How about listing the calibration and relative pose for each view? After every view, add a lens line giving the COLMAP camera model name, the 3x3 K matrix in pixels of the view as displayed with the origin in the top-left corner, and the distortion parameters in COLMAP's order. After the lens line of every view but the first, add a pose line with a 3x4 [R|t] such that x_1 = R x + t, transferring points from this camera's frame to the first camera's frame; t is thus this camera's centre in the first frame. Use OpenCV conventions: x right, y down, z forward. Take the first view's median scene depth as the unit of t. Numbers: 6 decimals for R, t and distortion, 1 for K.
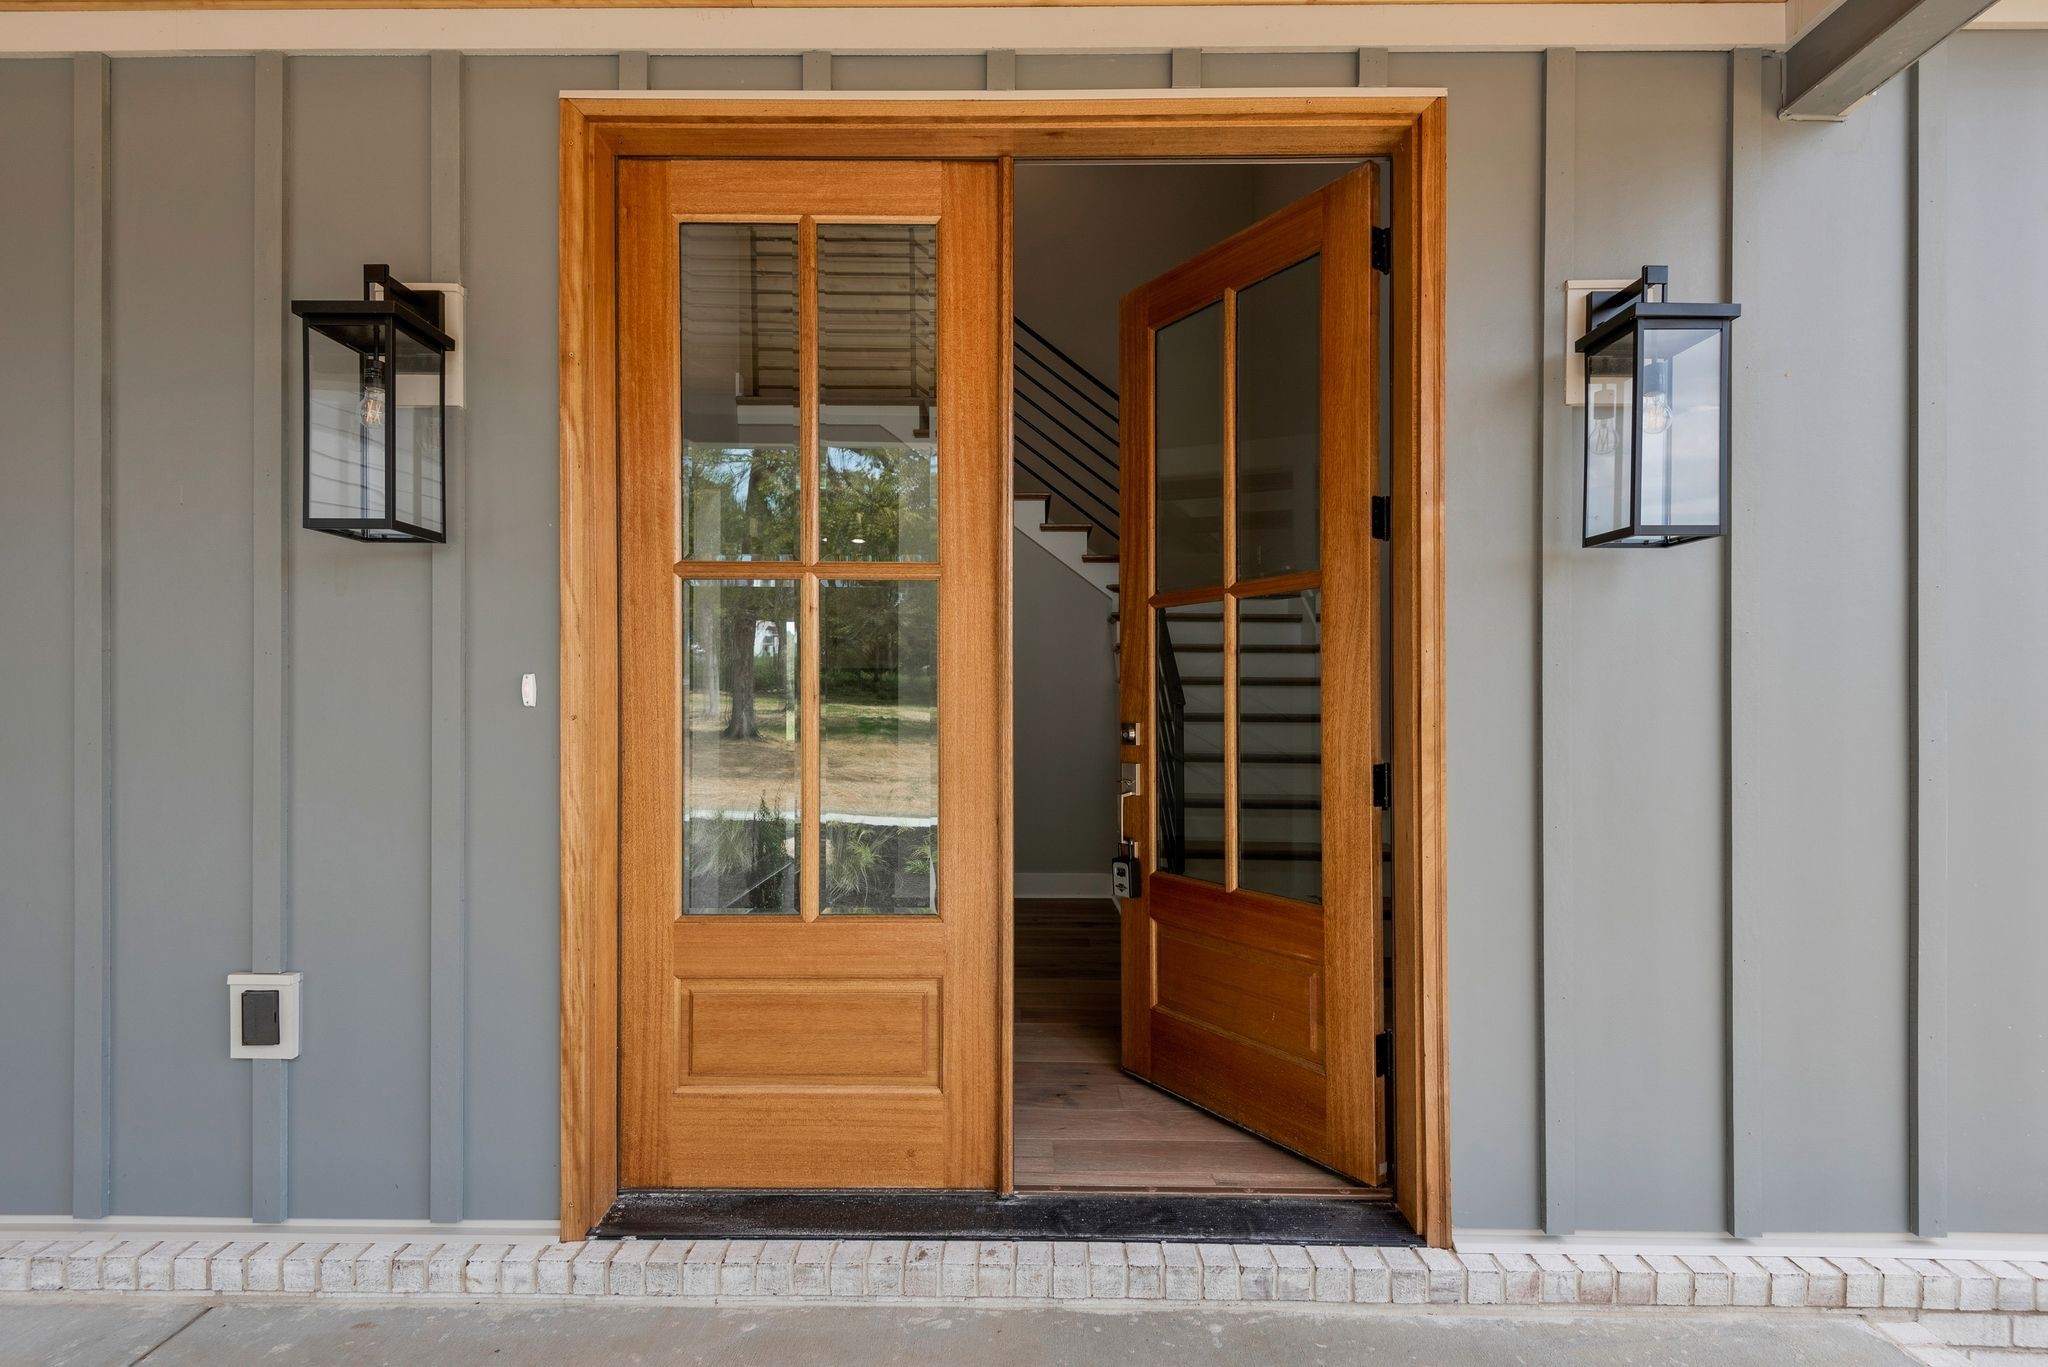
lens RADIAL K [[940.4, 0, 1033.2], [0, 940.4, 685.8], [0, 0, 1]] dist [0.000031, -0.000312]
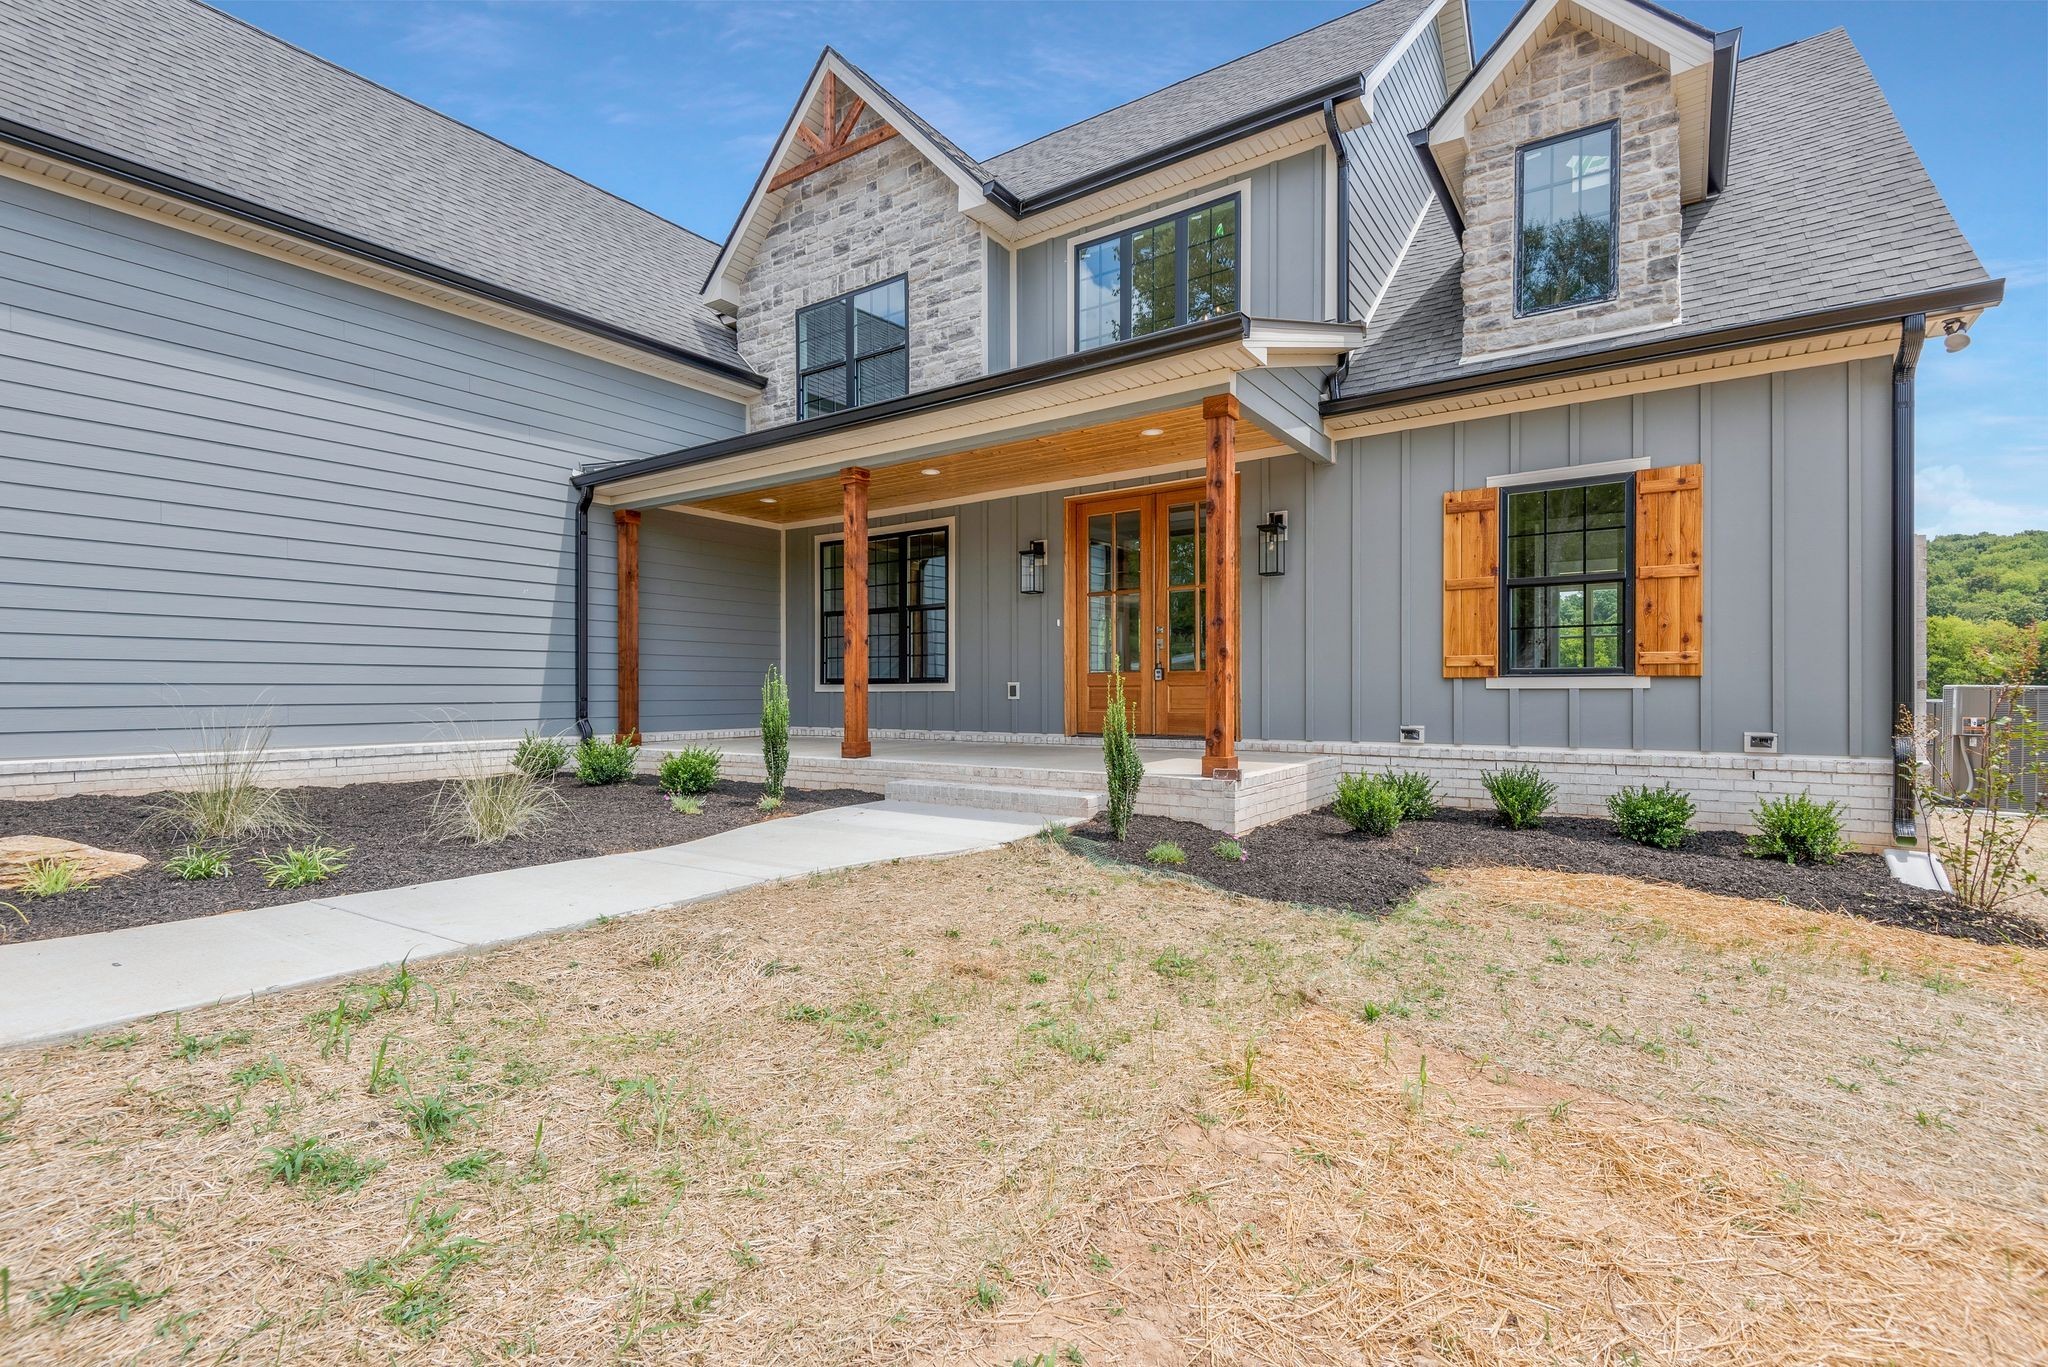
lens RADIAL K [[942.1, 0, 1030.1], [0, 942.1, 707.6], [0, 0, 1]] dist [0.032400, -0.023543]
pose [[0.825367, 0.003654, -0.564585, 2.087202], [0.001633, 0.999959, 0.008858, 0.399659], [0.564594, -0.008233, 0.825328, -3.092396]]
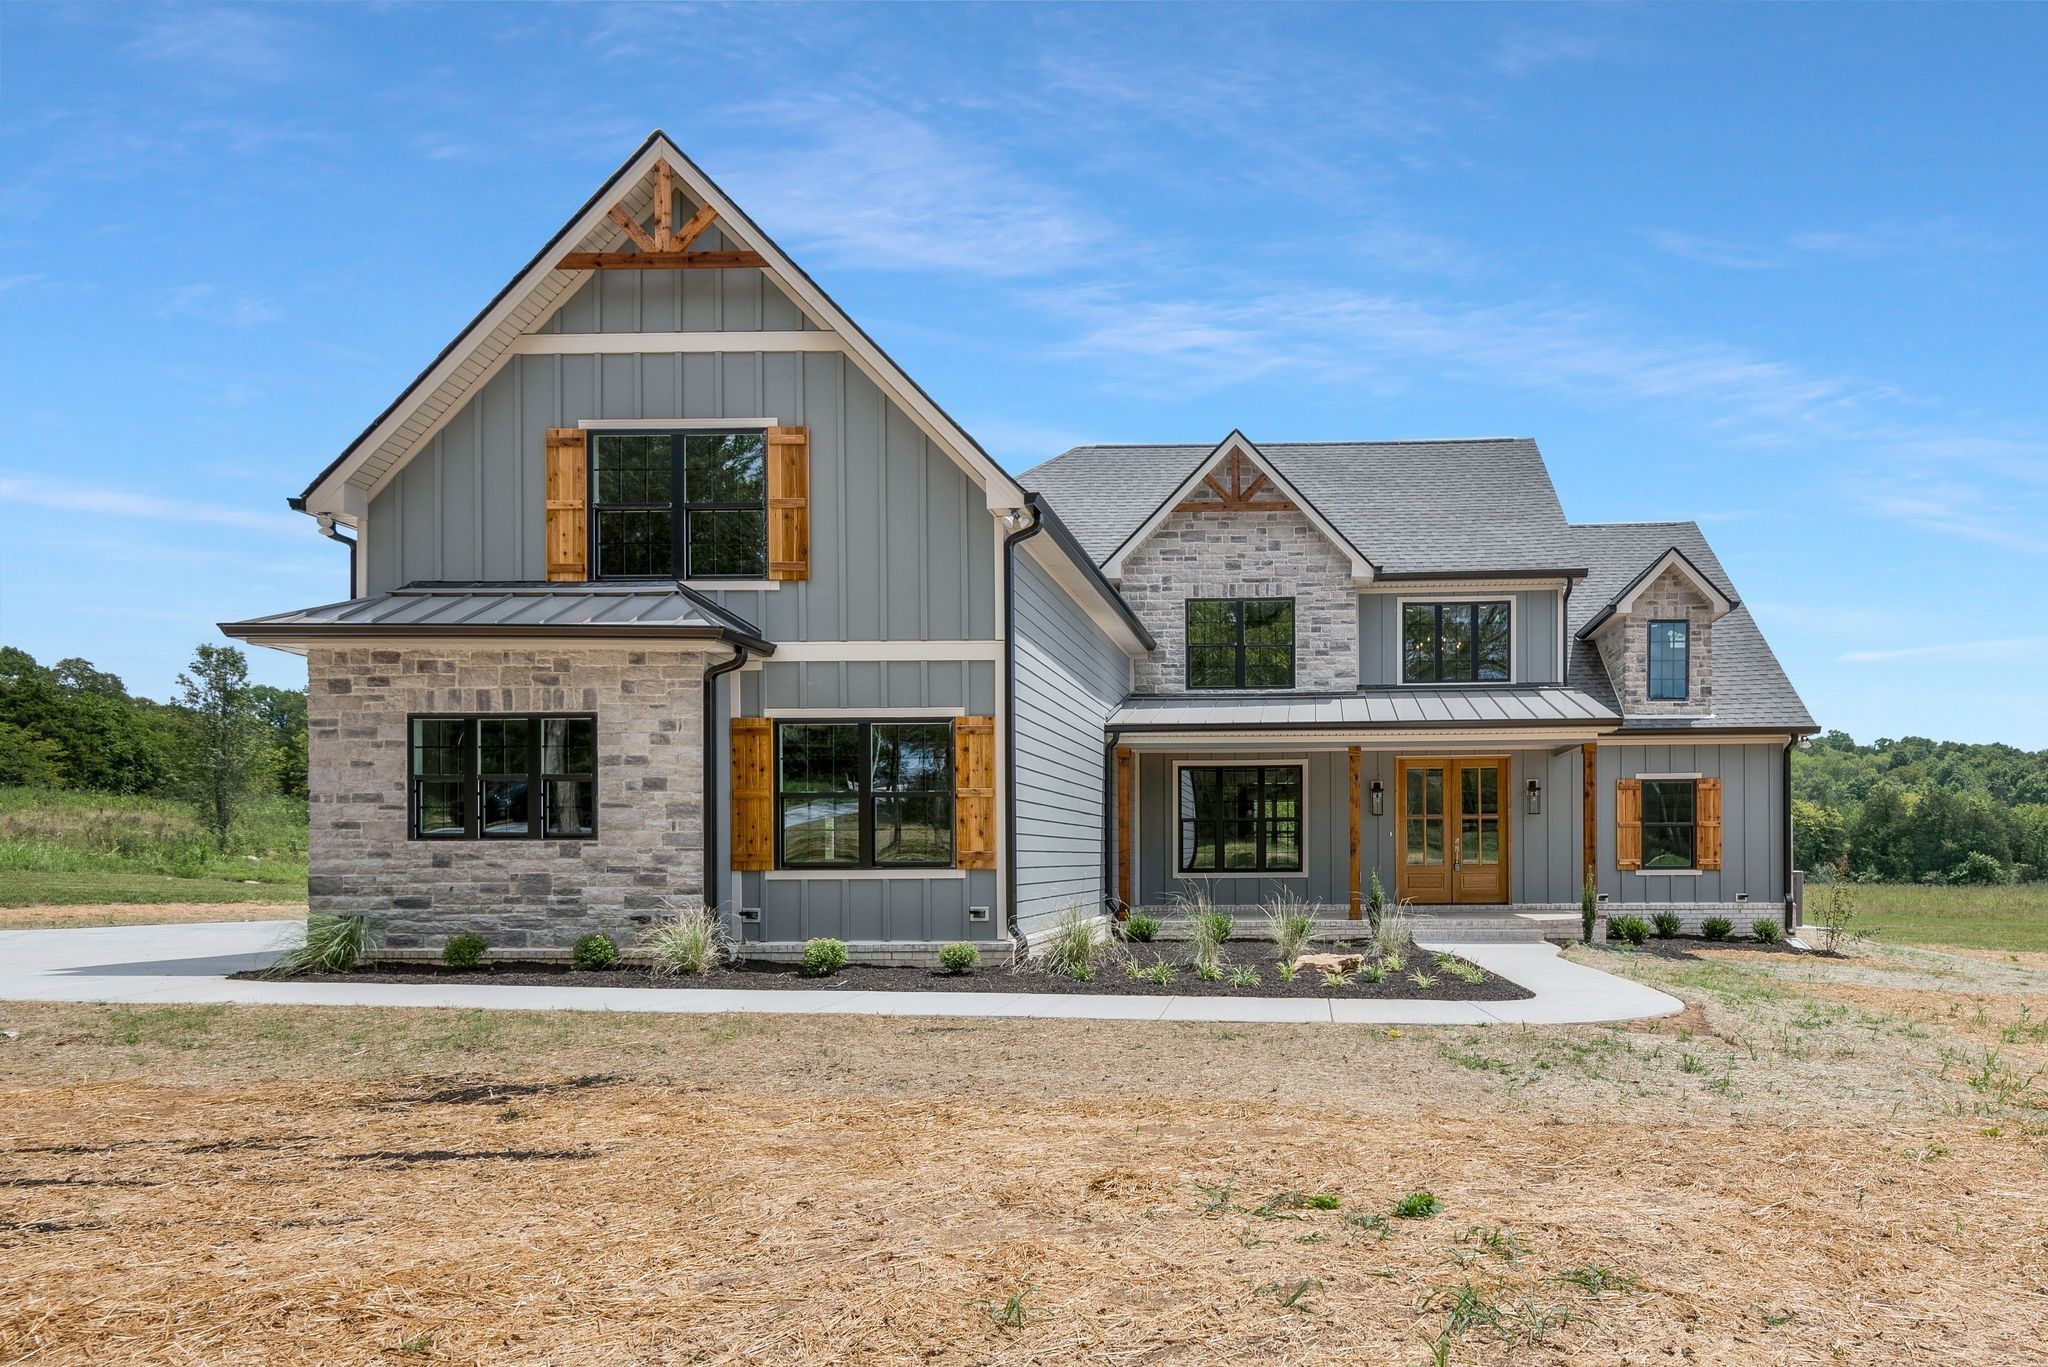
lens RADIAL K [[1254.5, 0, 1263.0], [0, 1254.5, 889.1], [0, 0, 1]] dist [0.015131, -0.000773]
pose [[0.999865, -0.008241, -0.014202, -1.450214], [0.008515, 0.999776, 0.019356, 0.249191], [0.014040, -0.019475, 0.999712, -9.321692]]
